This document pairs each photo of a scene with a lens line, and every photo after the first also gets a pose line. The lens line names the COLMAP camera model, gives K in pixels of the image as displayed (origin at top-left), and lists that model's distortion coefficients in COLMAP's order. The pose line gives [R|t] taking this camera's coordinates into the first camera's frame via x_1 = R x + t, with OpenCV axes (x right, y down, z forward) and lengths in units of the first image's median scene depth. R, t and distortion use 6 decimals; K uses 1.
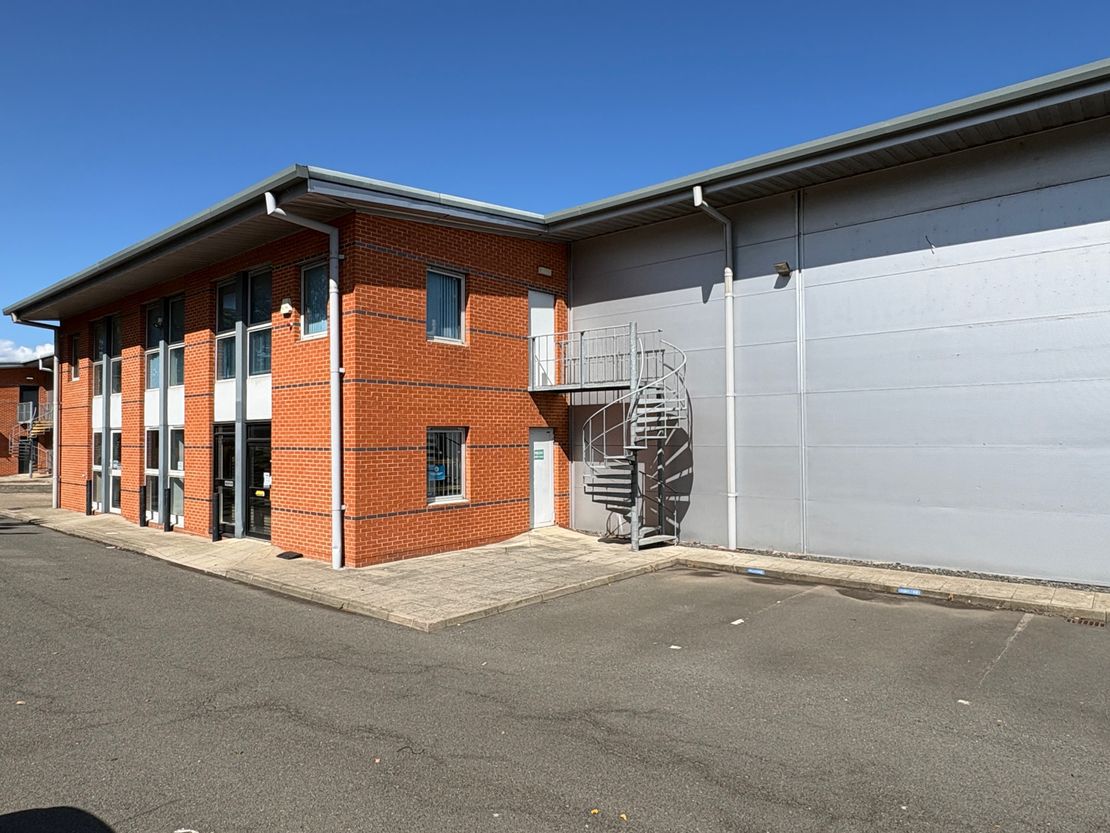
lens RADIAL K [[695.1, 0, 554.4], [0, 695.1, 416.2], [0, 0, 1]] dist [0.002649, -0.000976]
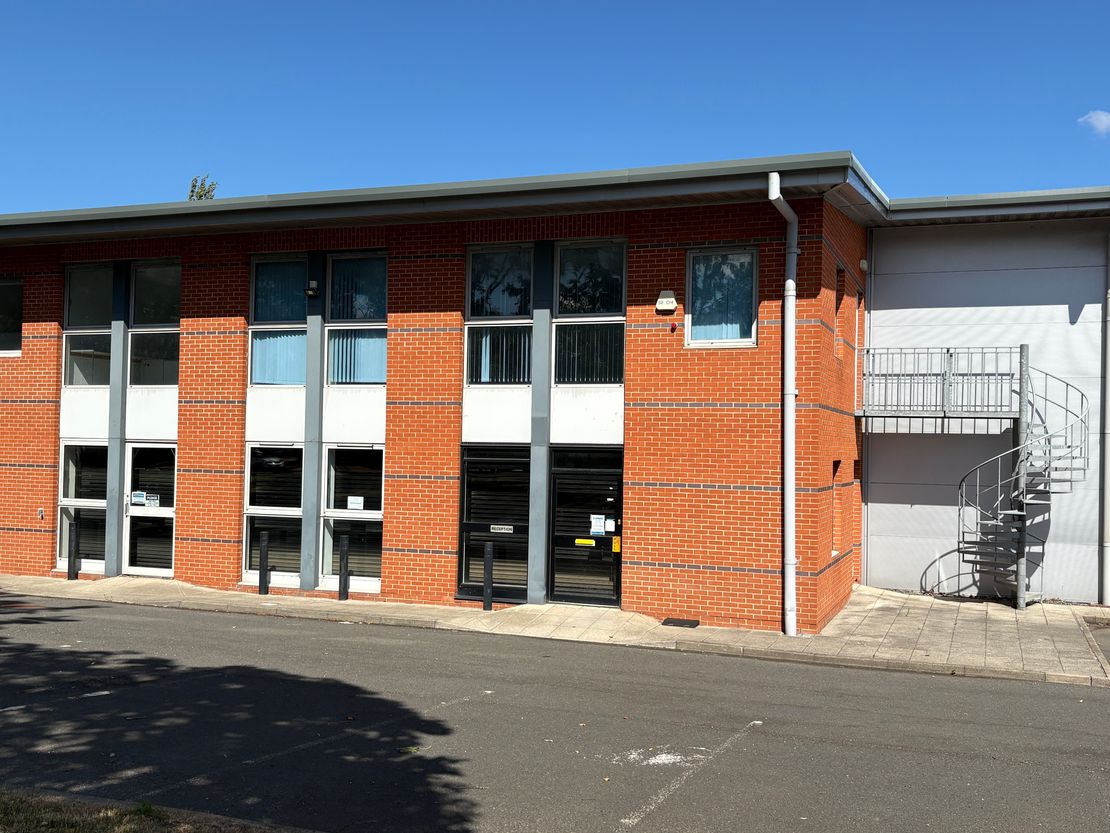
lens RADIAL K [[1130.8, 0, 564.7], [0, 1130.8, 419.7], [0, 0, 1]] dist [0.052792, 0.000000]
pose [[0.942324, 0.034219, 0.332949, -0.857762], [-0.035859, 0.999356, -0.001221, -0.019072], [-0.332777, -0.010788, 0.942944, -0.140277]]
